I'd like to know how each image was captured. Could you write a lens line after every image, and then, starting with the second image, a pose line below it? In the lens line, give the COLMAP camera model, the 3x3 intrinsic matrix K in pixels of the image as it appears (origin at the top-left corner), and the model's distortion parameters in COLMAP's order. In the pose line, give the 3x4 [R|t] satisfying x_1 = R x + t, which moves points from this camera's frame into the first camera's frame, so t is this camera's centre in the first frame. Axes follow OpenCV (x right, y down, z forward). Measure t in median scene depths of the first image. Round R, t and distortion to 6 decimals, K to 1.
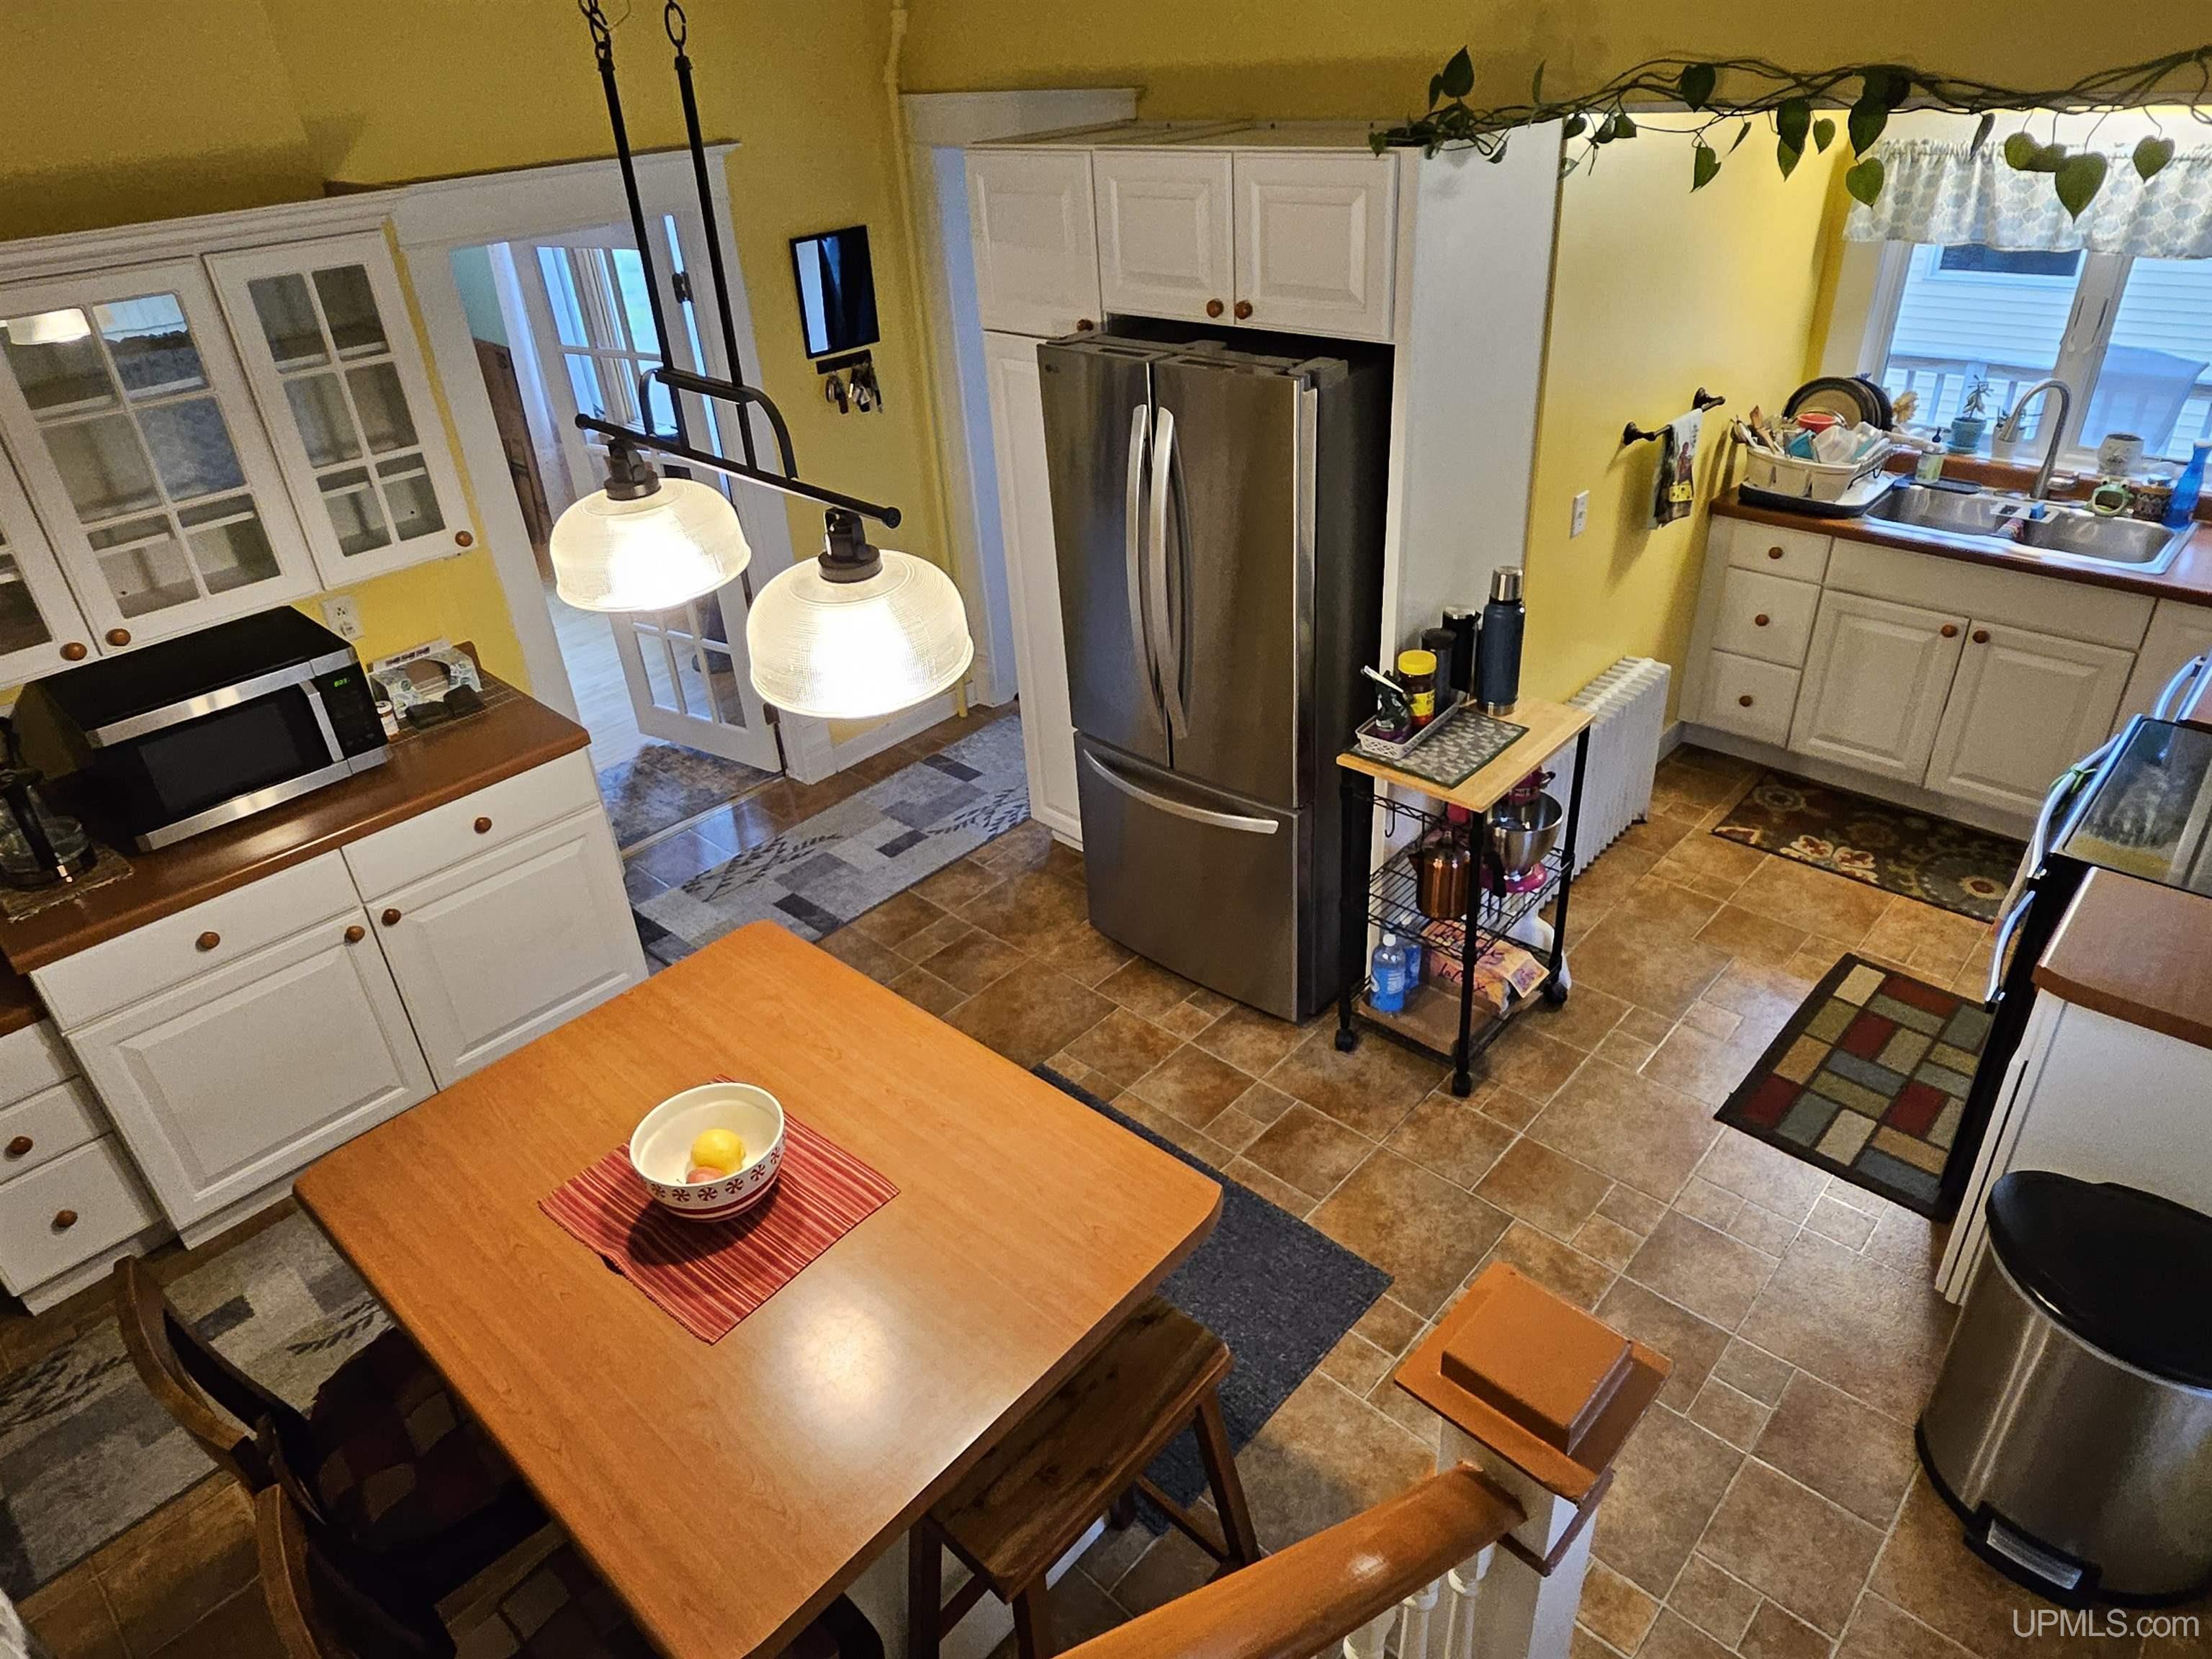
lens RADIAL K [[1344.0, 0, 1097.2], [0, 1344.0, 808.4], [0, 0, 1]] dist [0.000299, -0.001623]
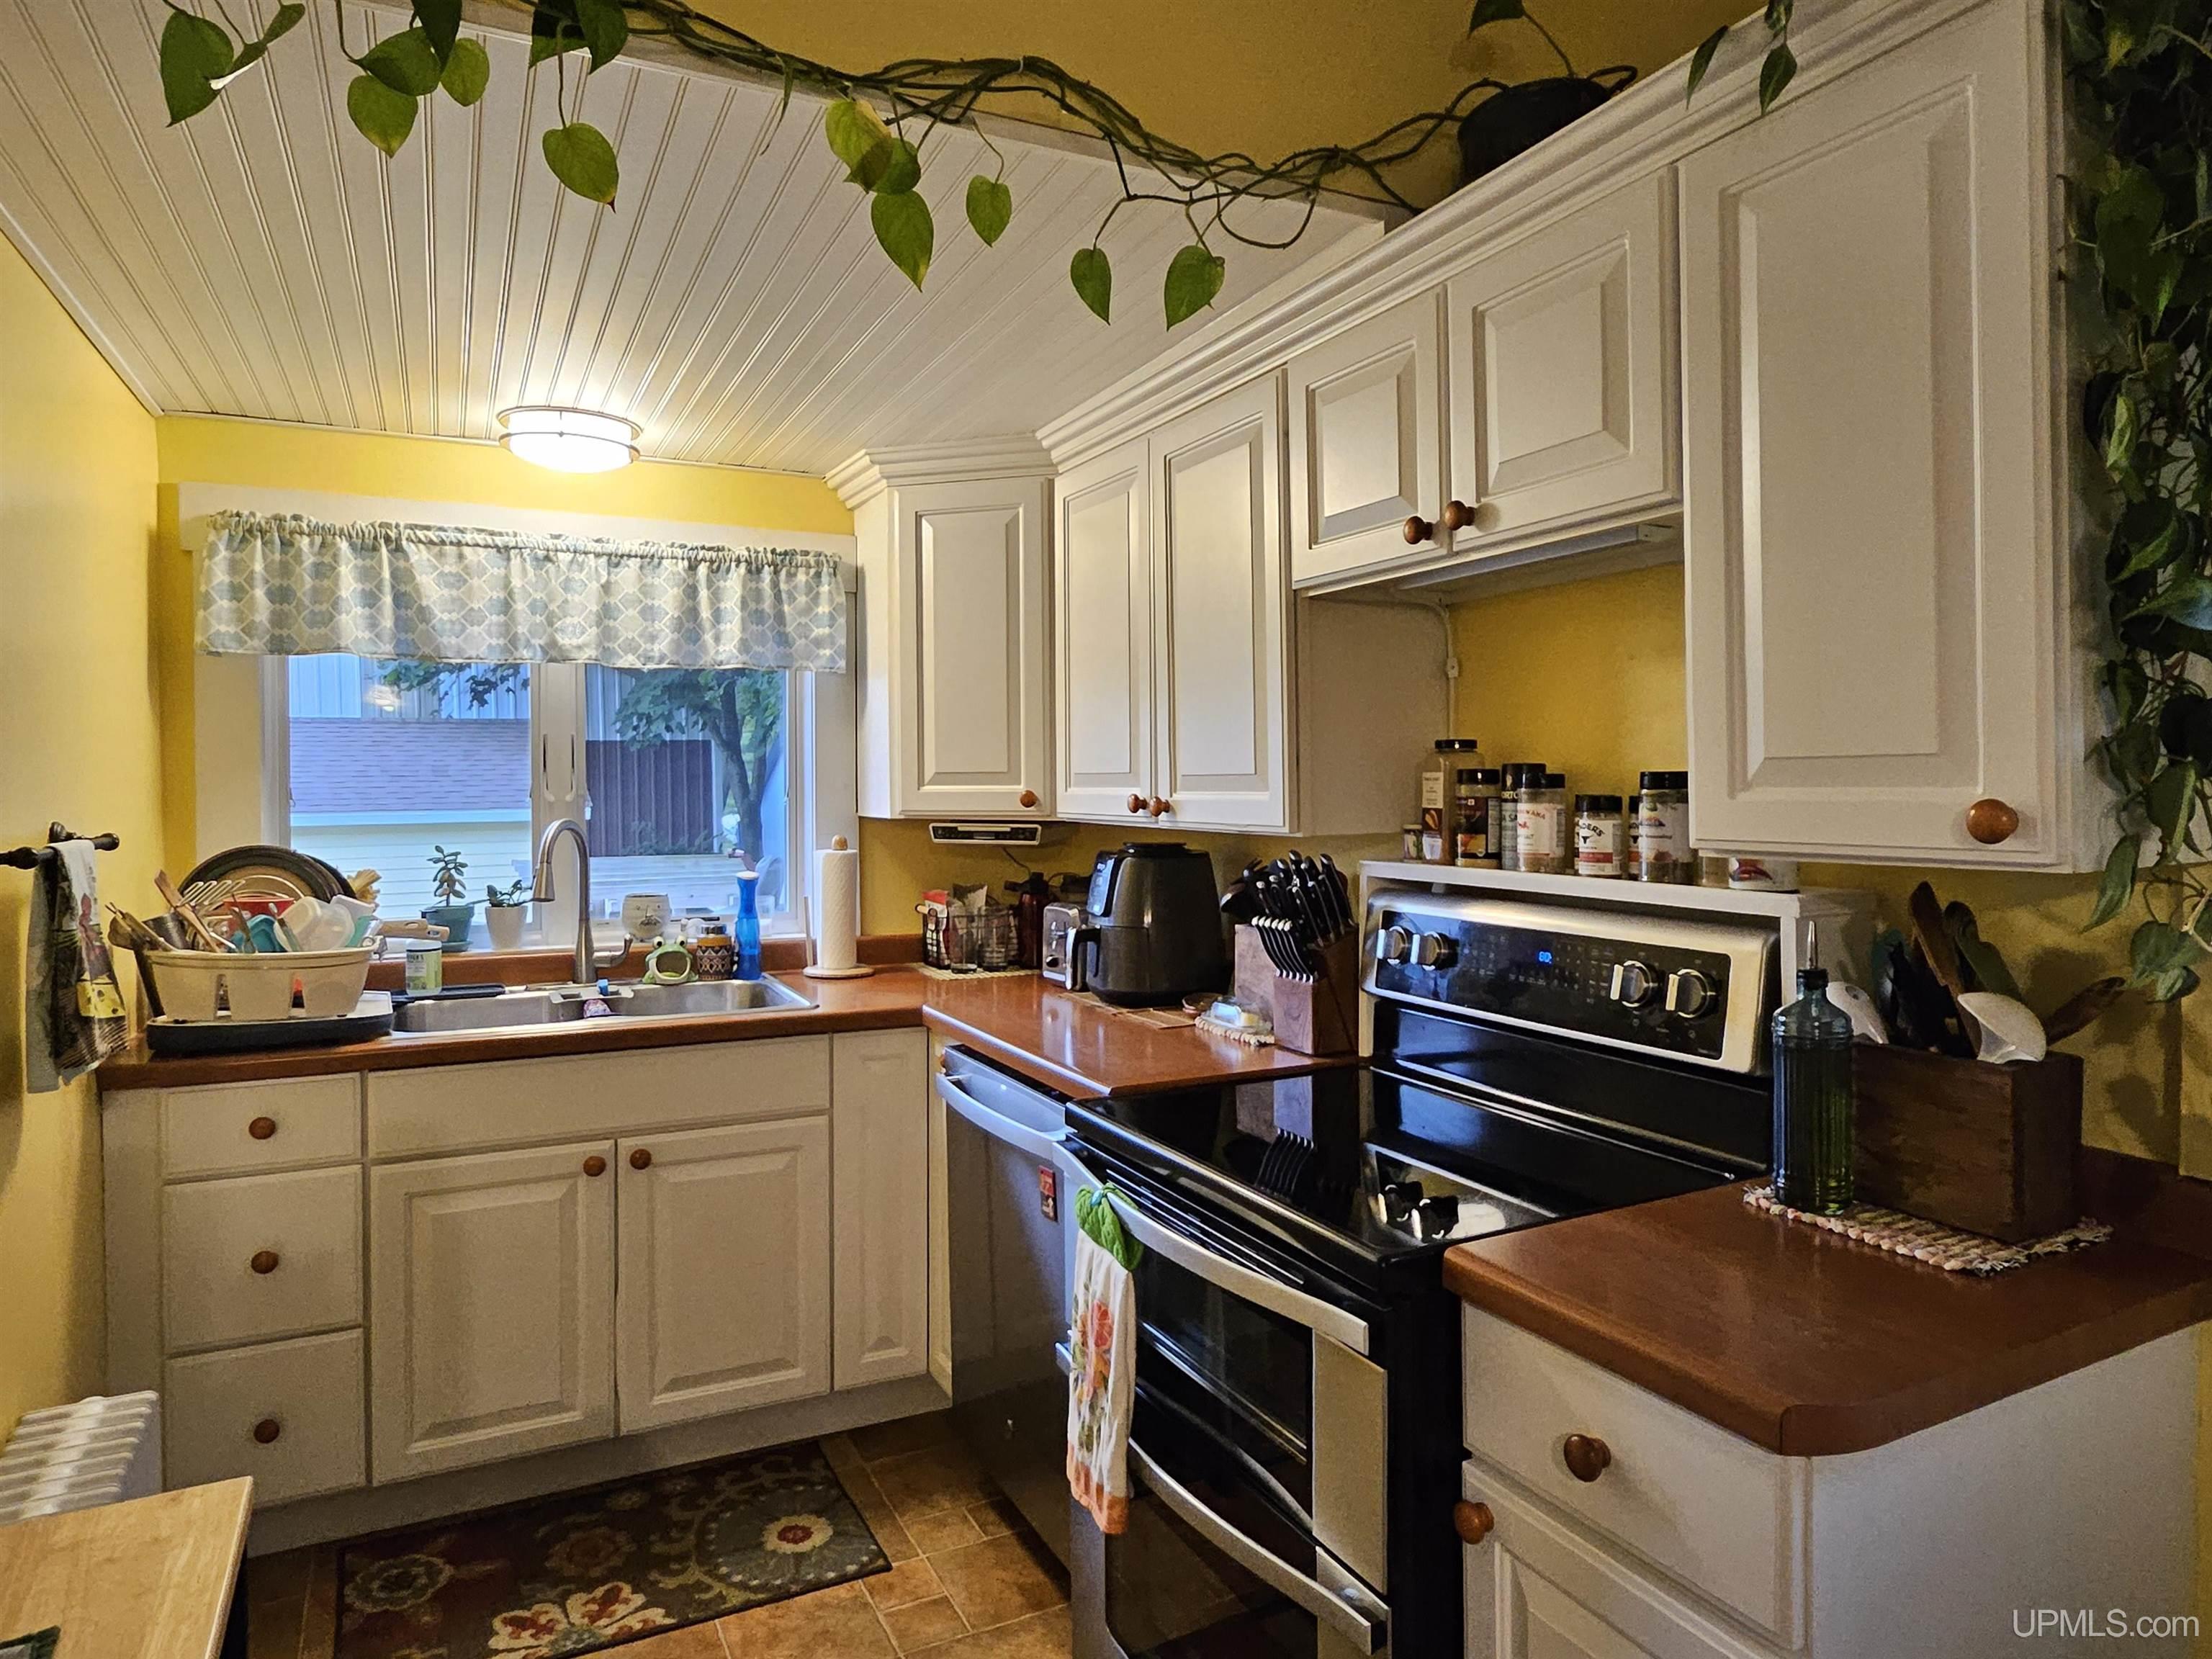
lens RADIAL K [[1344.0, 0, 1097.2], [0, 1344.0, 808.4], [0, 0, 1]] dist [0.000299, -0.001623]
pose [[0.327513, 0.041150, 0.943950, 0.106243], [0.460748, 0.865259, -0.197580, -0.042830], [-0.824892, 0.499633, 0.264424, 0.544169]]
